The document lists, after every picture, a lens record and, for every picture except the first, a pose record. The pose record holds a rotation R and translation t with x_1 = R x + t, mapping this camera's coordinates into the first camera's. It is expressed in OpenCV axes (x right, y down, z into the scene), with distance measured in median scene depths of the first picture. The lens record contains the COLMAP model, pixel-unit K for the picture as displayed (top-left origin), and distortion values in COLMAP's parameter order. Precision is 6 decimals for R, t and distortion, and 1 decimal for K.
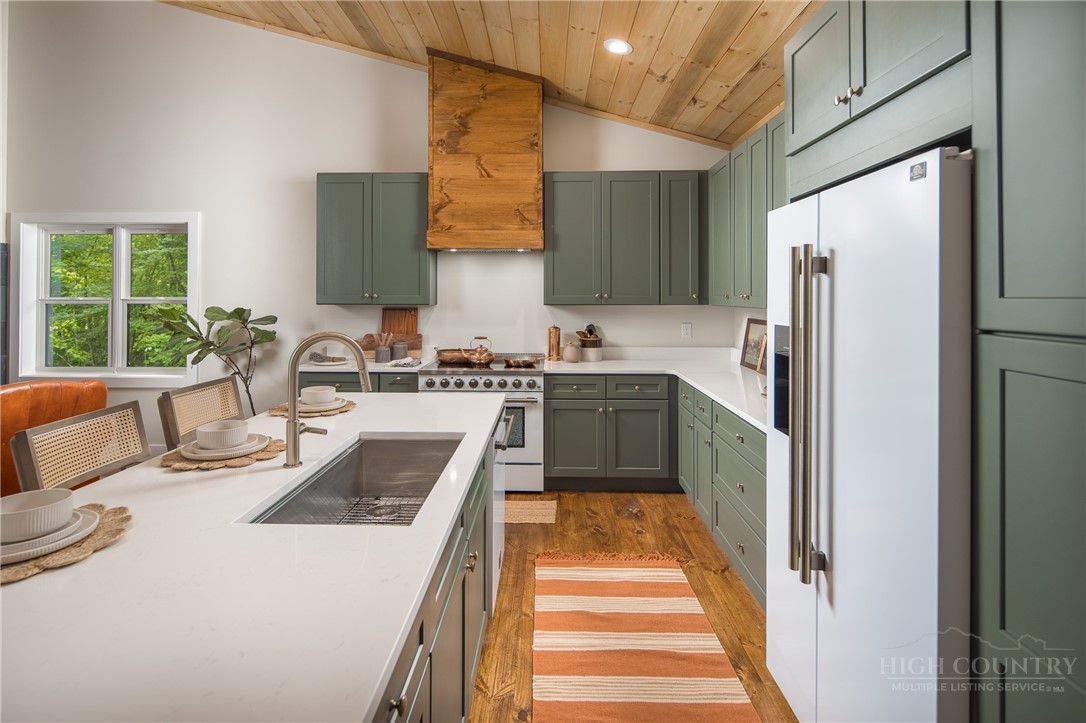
lens RADIAL K [[550.4, 0, 526.2], [0, 550.4, 286.9], [0, 0, 1]] dist [0.001783, 0.000096]
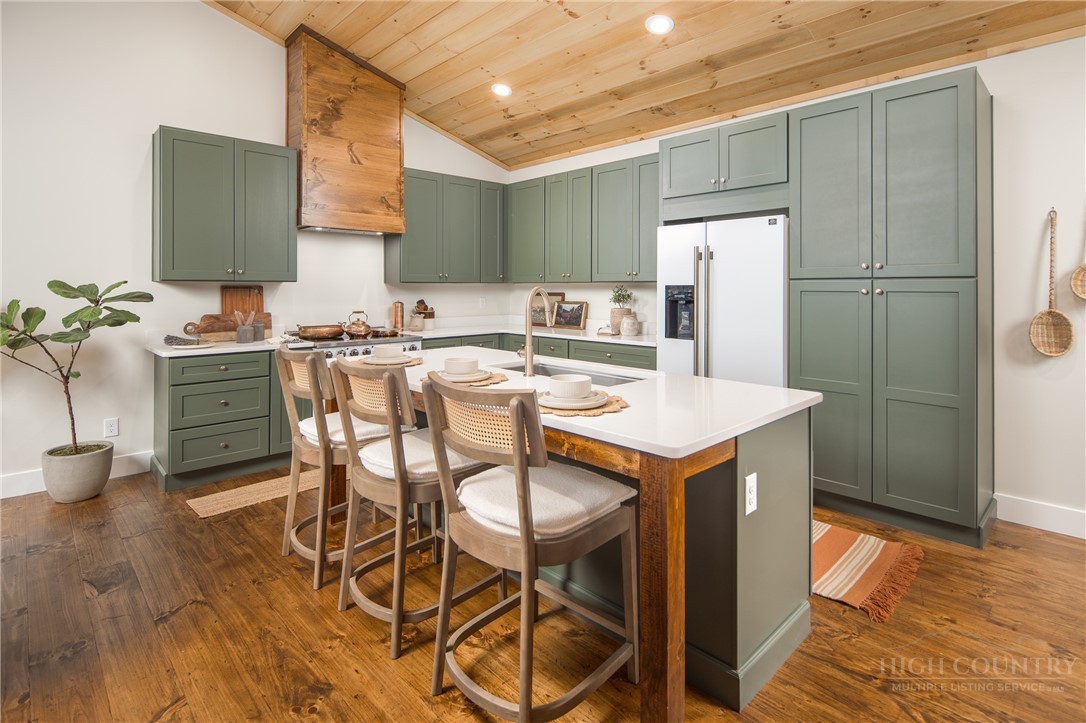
lens RADIAL K [[547.9, 0, 544.0], [0, 547.9, 285.9], [0, 0, 1]] dist [-0.000281, -0.000115]
pose [[0.691757, 0.002049, 0.722127, -0.593778], [-0.011166, 0.999907, 0.007859, 0.027703], [-0.722044, -0.013500, 0.691716, -0.010987]]
